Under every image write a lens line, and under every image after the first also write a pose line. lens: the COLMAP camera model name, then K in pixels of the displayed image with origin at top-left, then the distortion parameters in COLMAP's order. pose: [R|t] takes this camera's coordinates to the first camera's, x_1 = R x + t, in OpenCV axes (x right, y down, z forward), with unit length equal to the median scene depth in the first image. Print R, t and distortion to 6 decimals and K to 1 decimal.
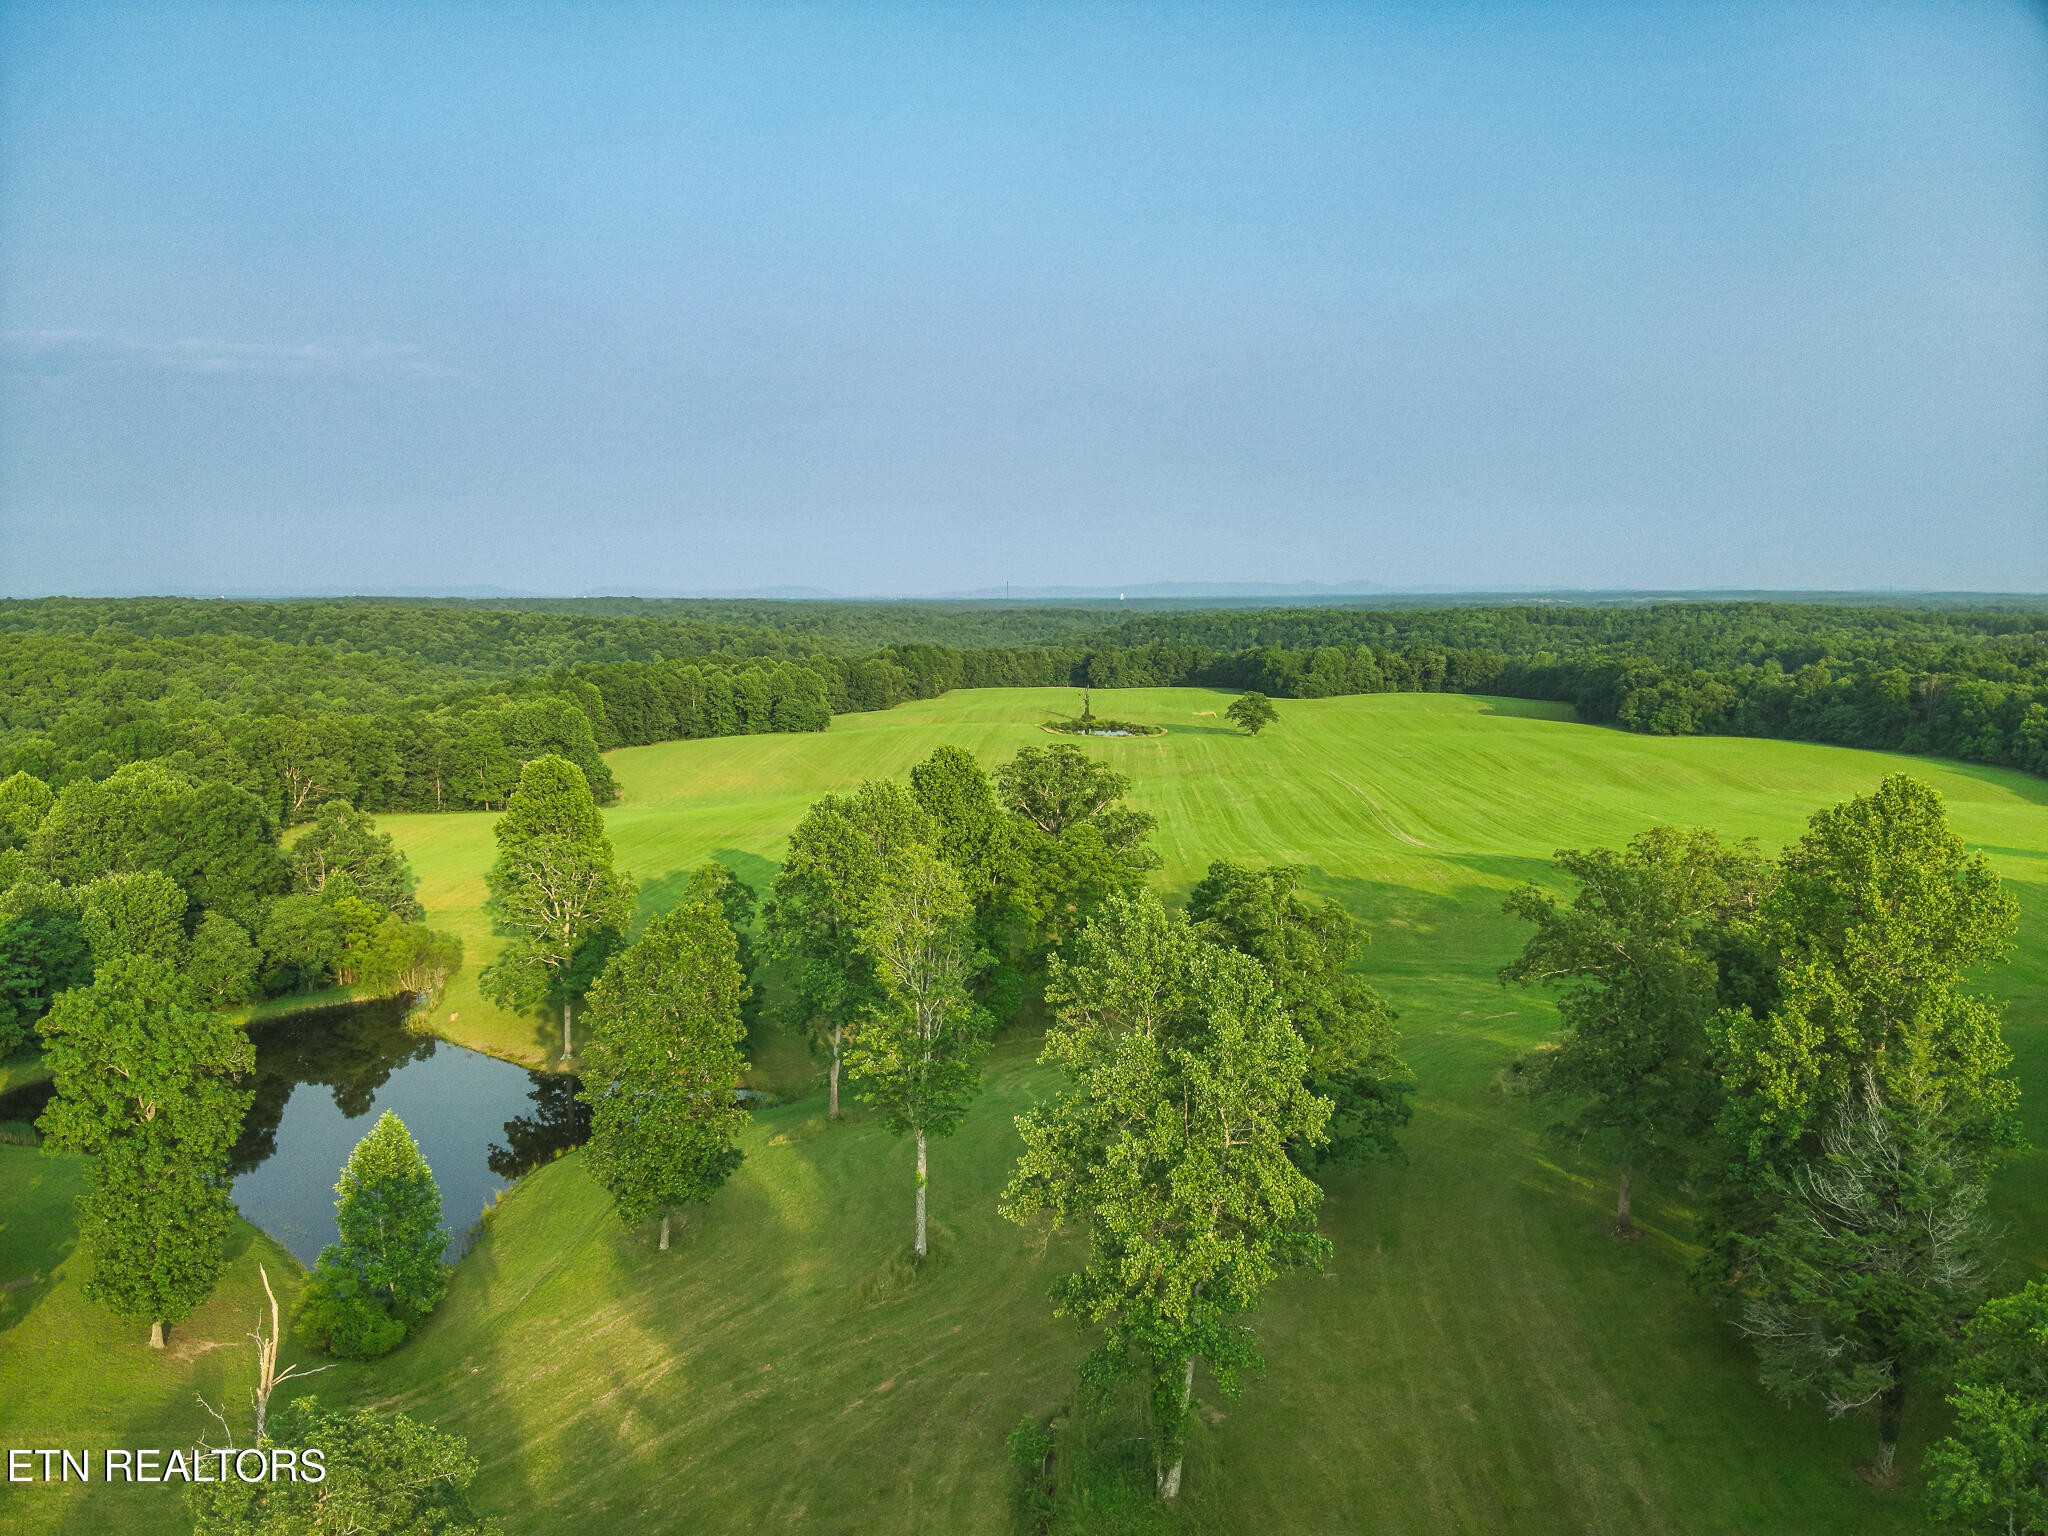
lens RADIAL K [[1472.2, 0, 1026.1], [0, 1472.2, 782.9], [0, 0, 1]] dist [0.131039, -0.235596]
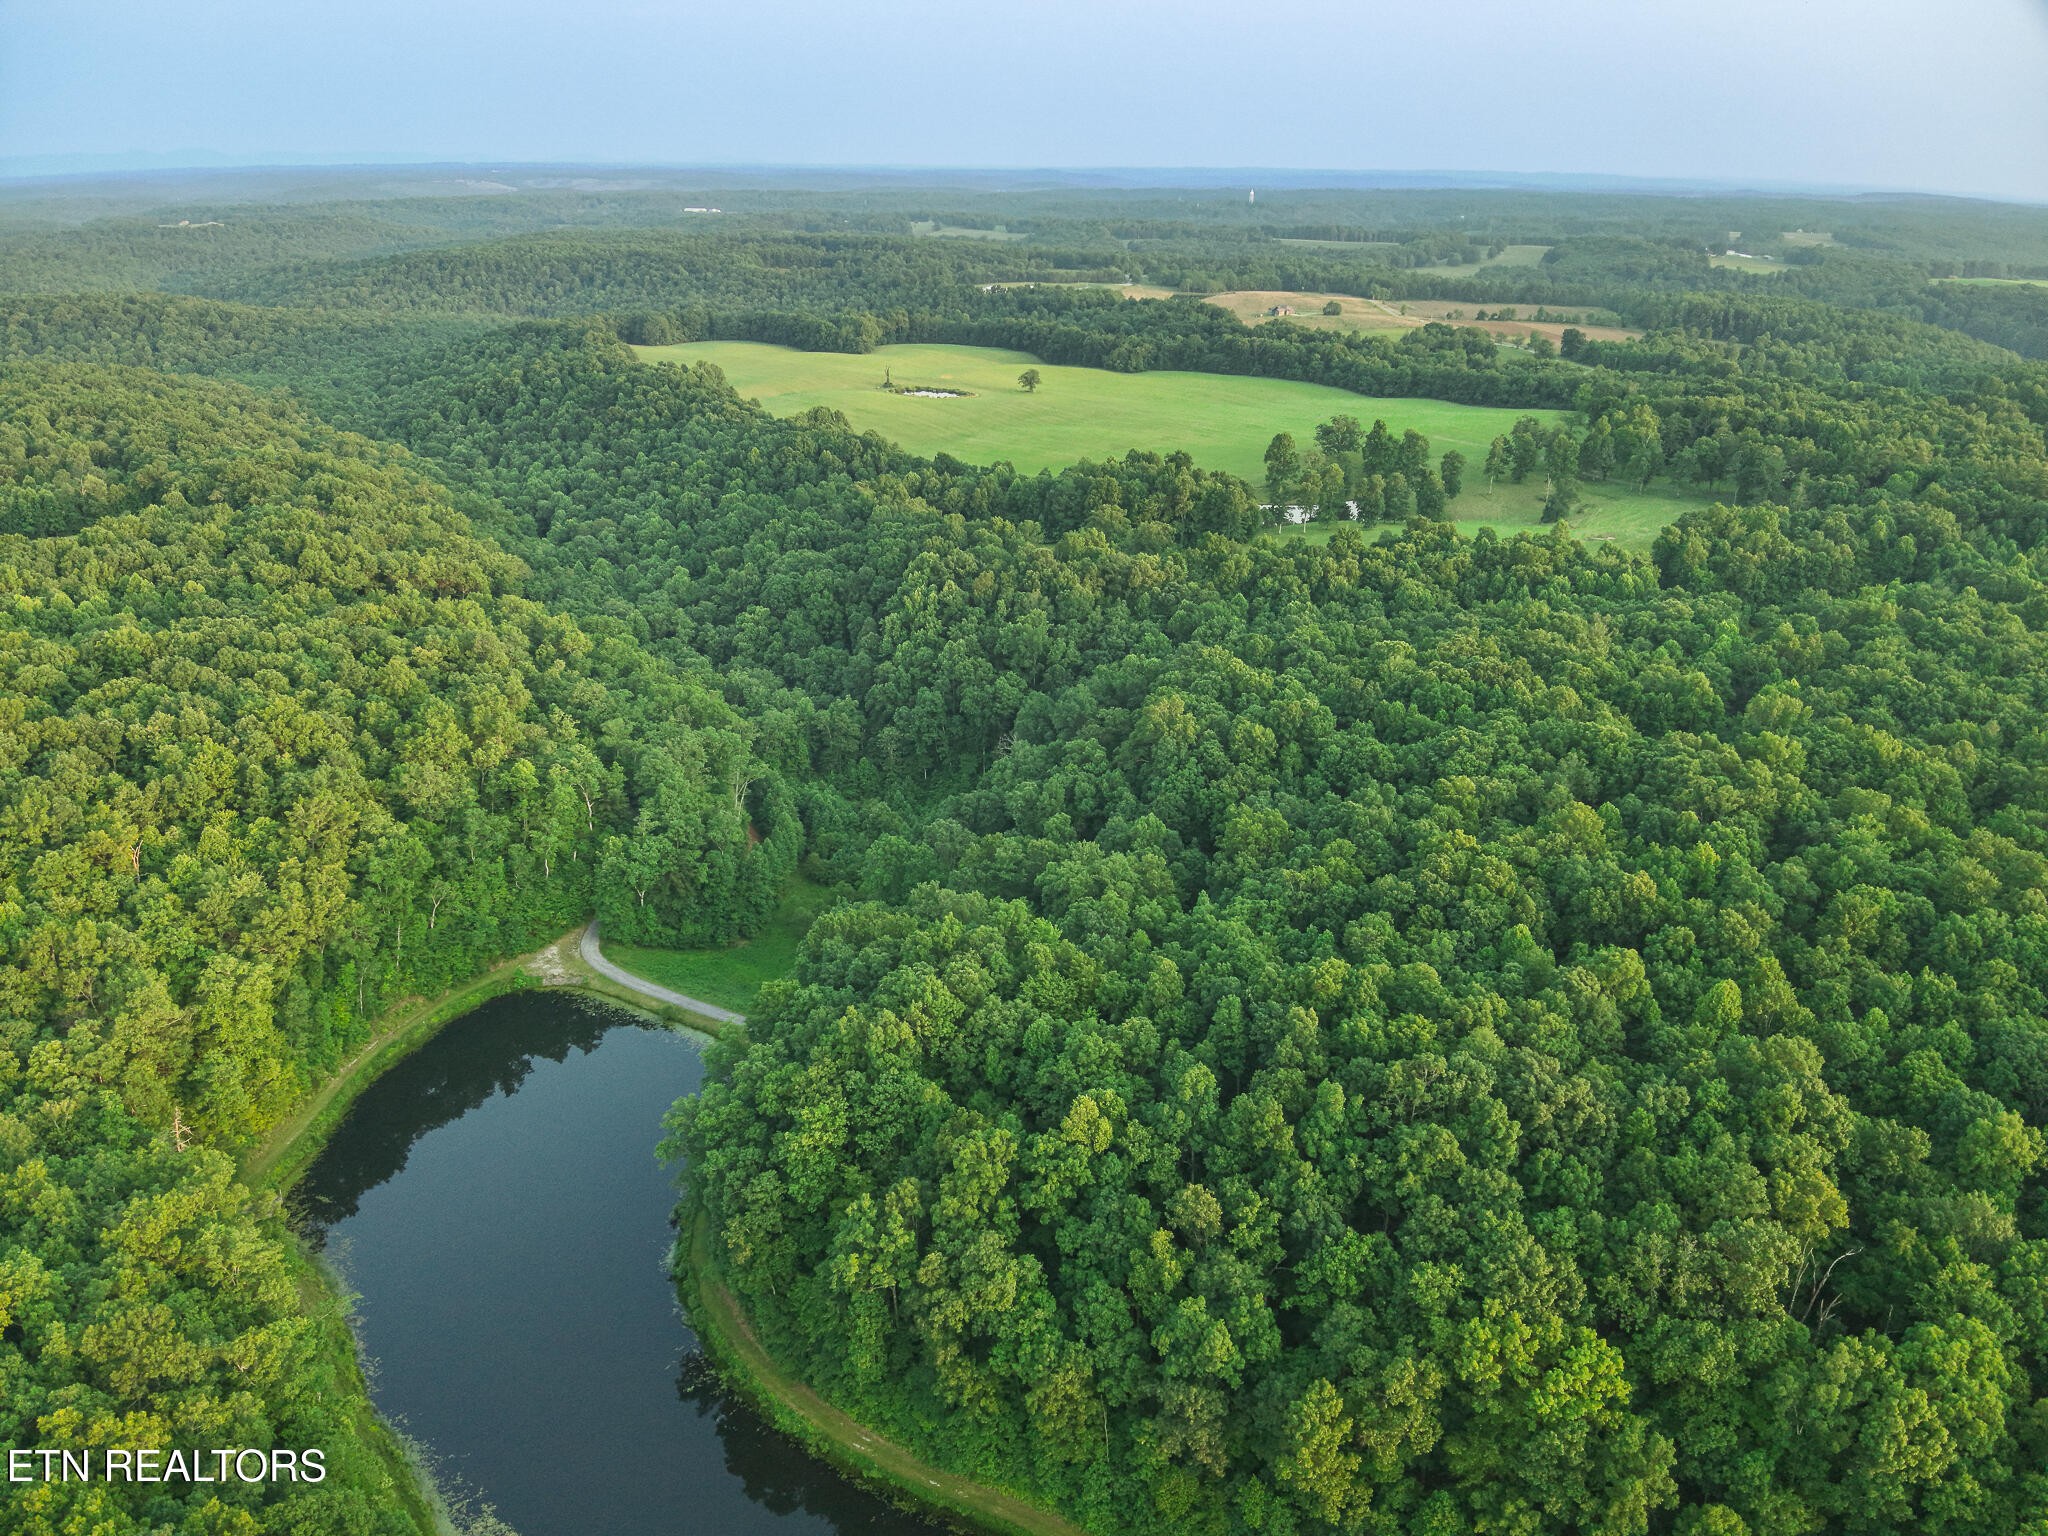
lens RADIAL K [[1475.0, 0, 1013.3], [0, 1475.0, 785.0], [0, 0, 1]] dist [0.101369, -0.205087]
pose [[0.760278, -0.241449, 0.603059, -1.632498], [0.069954, 0.953390, 0.293521, -0.155952], [-0.645820, -0.180971, 0.741732, -0.782585]]
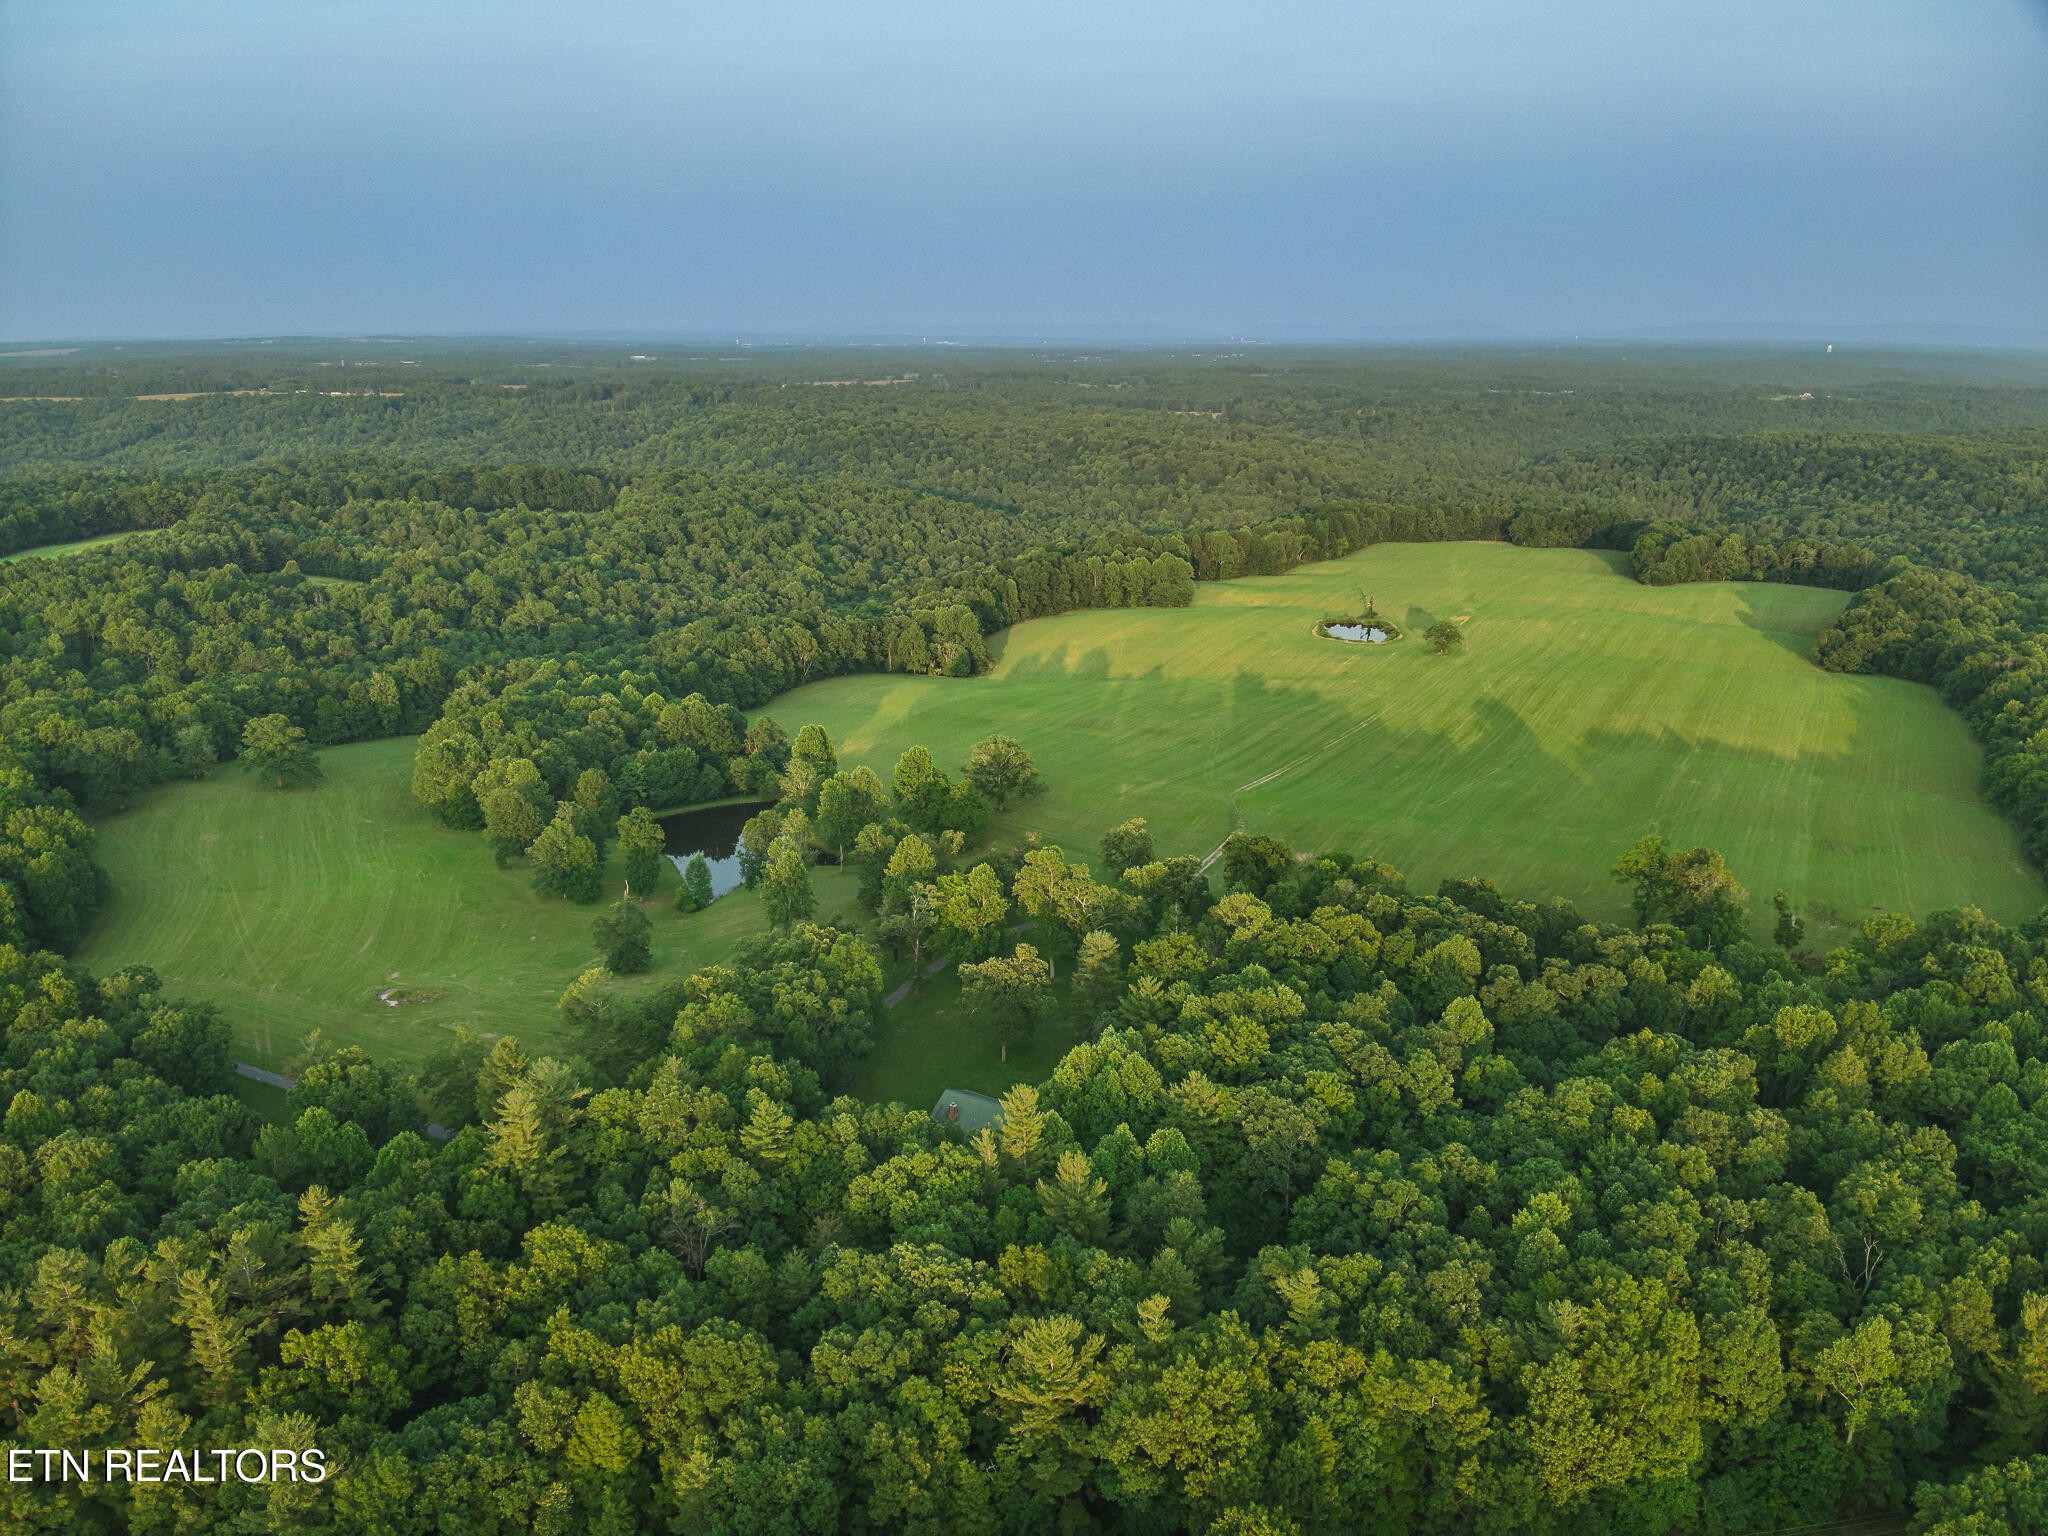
lens RADIAL K [[1467.6, 0, 1013.5], [0, 1467.6, 791.0], [0, 0, 1]] dist [0.135422, -0.267441]
pose [[0.904913, 0.129353, -0.405464, 0.499357], [-0.056929, 0.980921, 0.185886, -0.187765], [0.421773, -0.145128, 0.895012, -0.553531]]
